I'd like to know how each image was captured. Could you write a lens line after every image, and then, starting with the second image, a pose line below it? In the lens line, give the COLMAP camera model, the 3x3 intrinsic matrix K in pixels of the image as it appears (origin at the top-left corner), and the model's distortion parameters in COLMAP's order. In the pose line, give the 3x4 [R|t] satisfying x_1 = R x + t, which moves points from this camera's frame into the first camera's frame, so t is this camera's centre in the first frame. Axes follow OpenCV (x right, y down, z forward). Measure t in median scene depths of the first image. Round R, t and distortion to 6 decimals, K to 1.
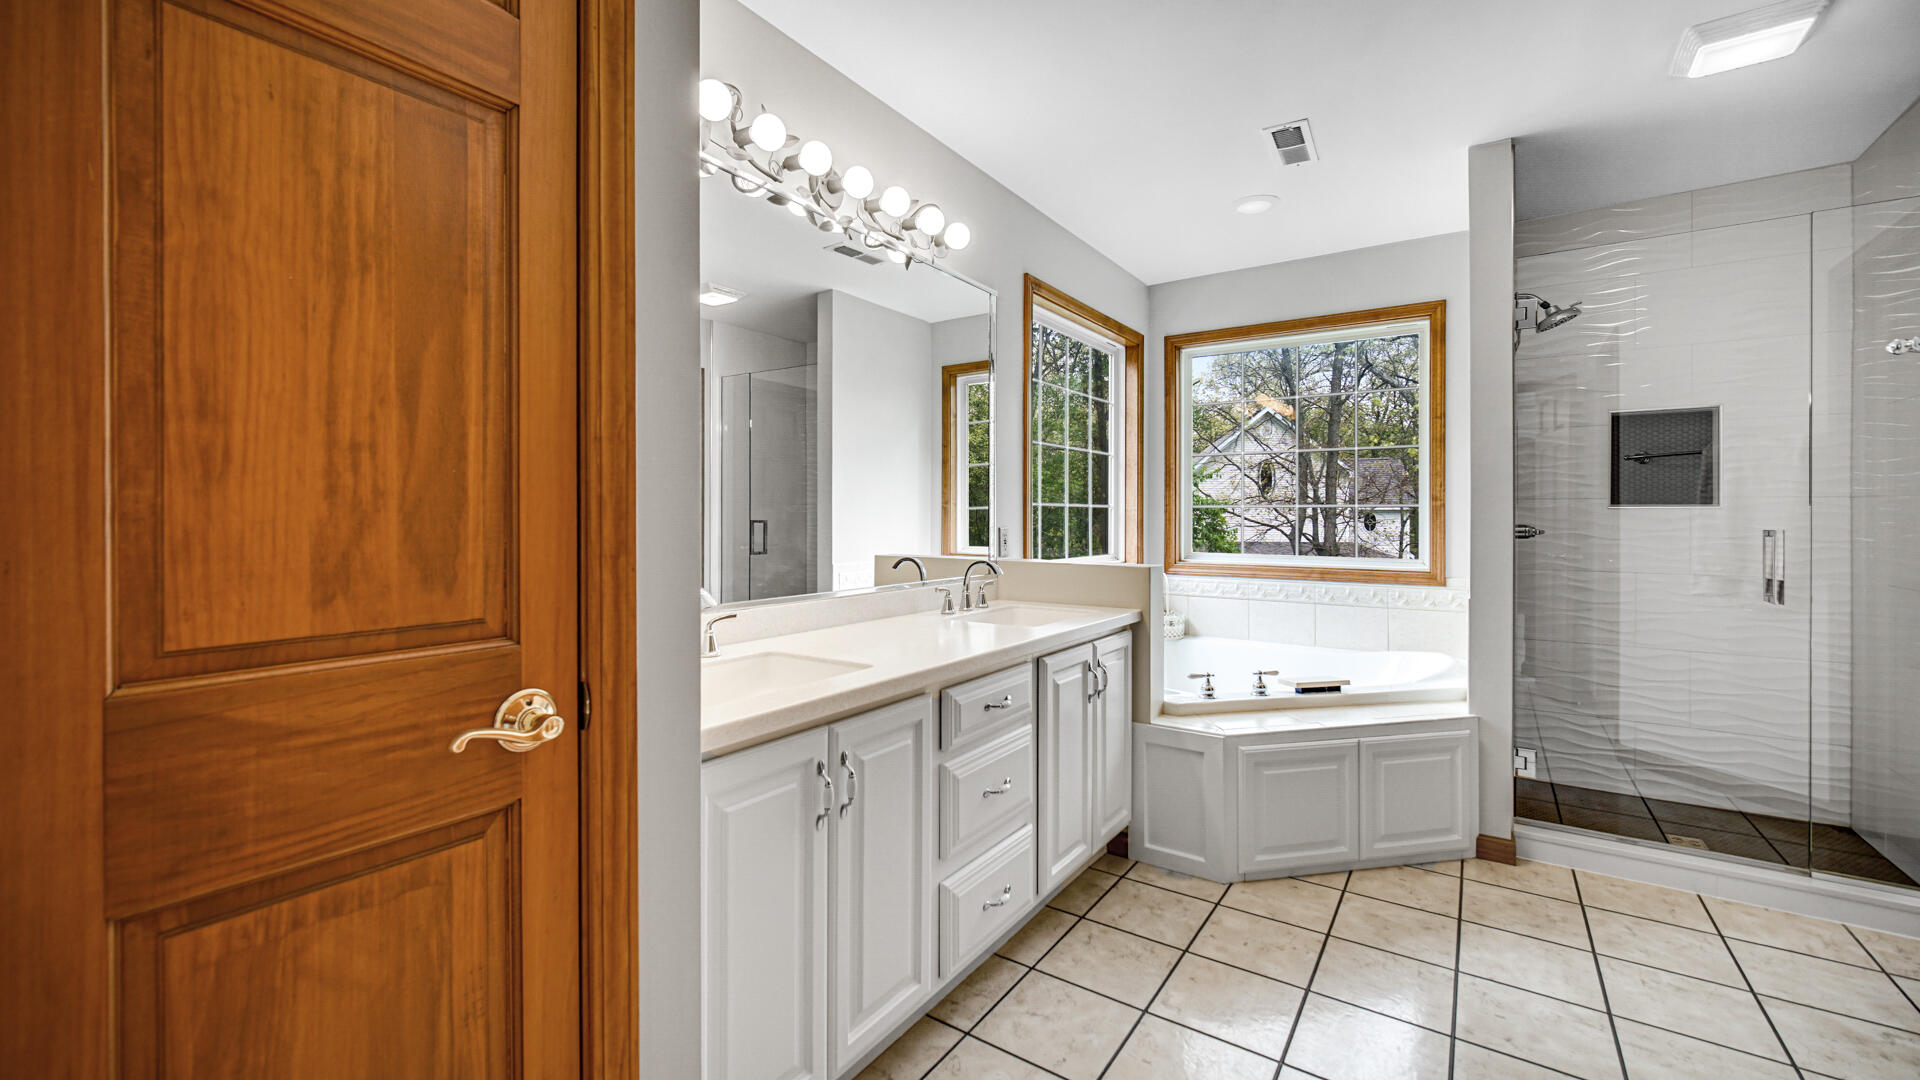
lens RADIAL K [[768.9, 0, 961.3], [0, 768.9, 525.0], [0, 0, 1]] dist [0.001841, 0.000426]
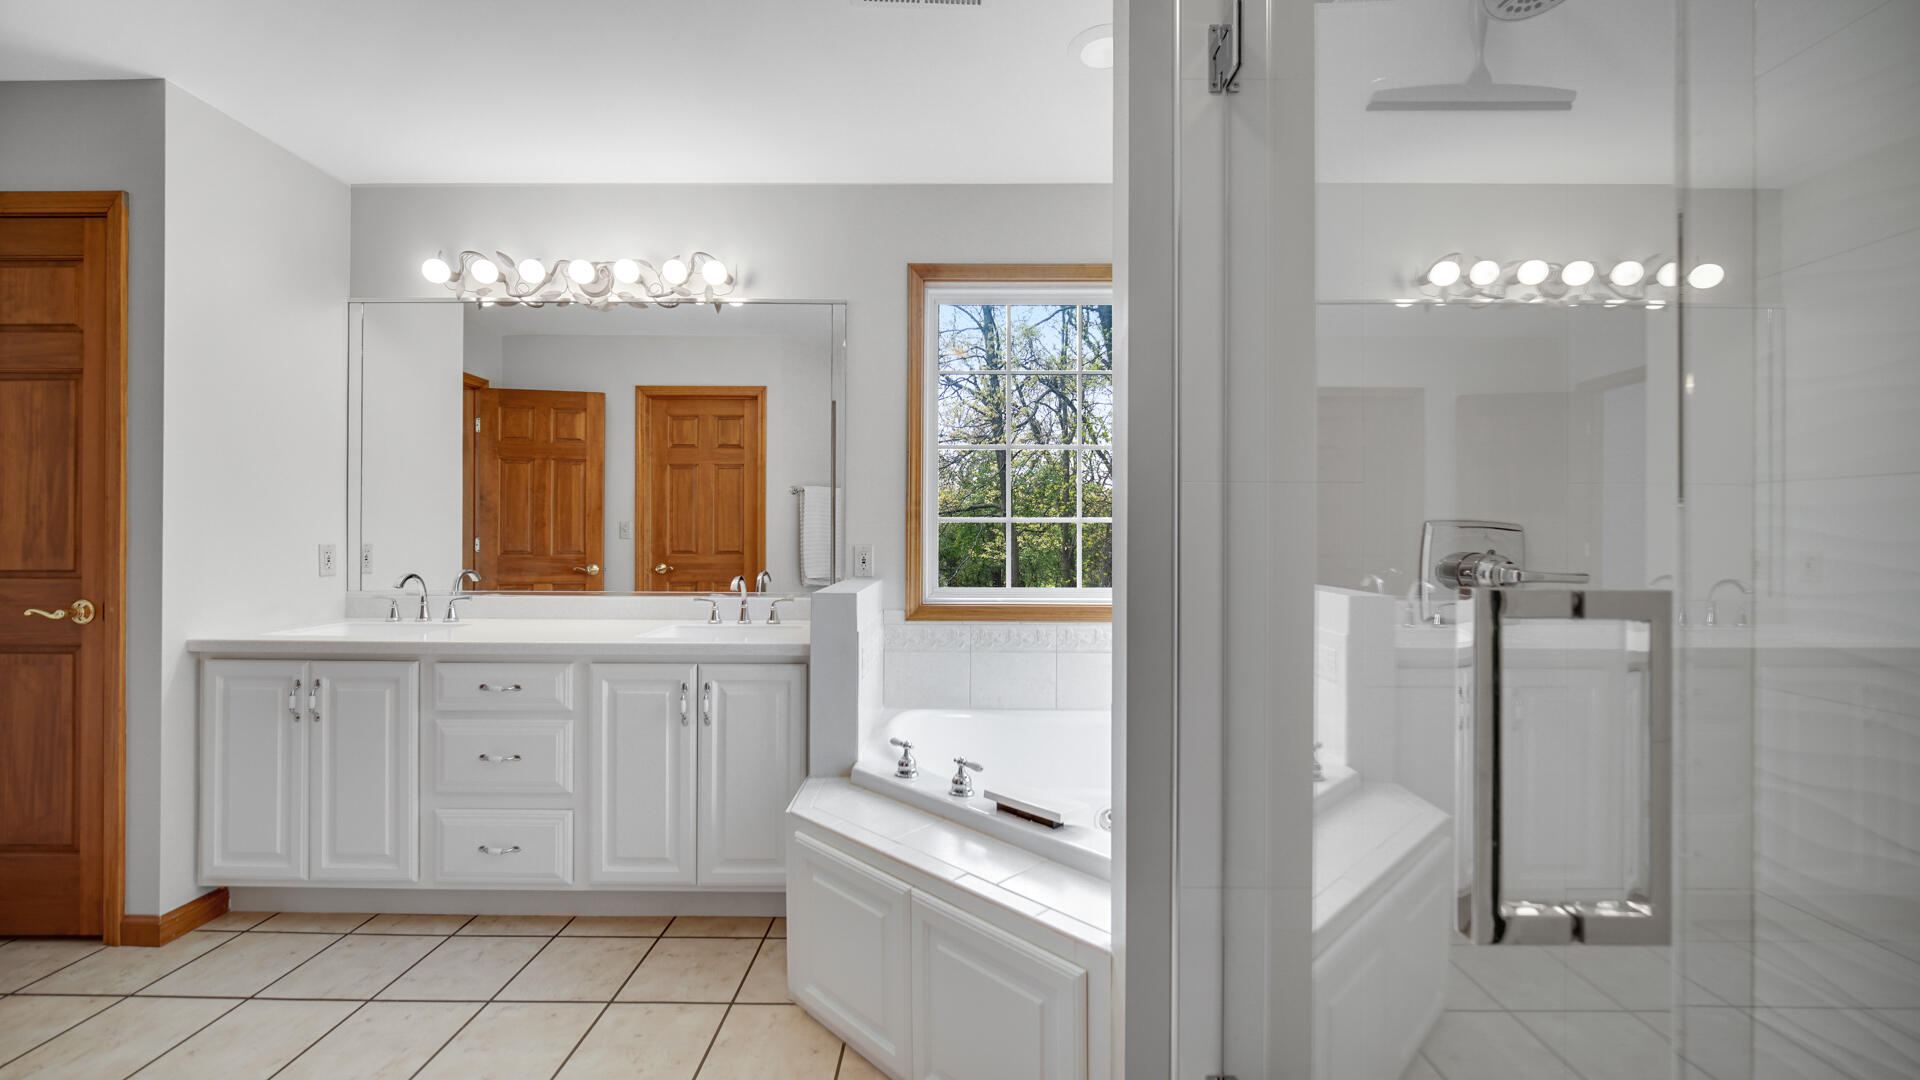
lens RADIAL K [[768.9, 0, 959.5], [0, 768.9, 532.2], [0, 0, 1]] dist [0.001841, 0.000426]
pose [[0.551157, 0.003543, -0.834394, 3.079347], [-0.013019, 0.999906, -0.004353, -0.032650], [0.834300, 0.013262, 0.551151, 1.979835]]
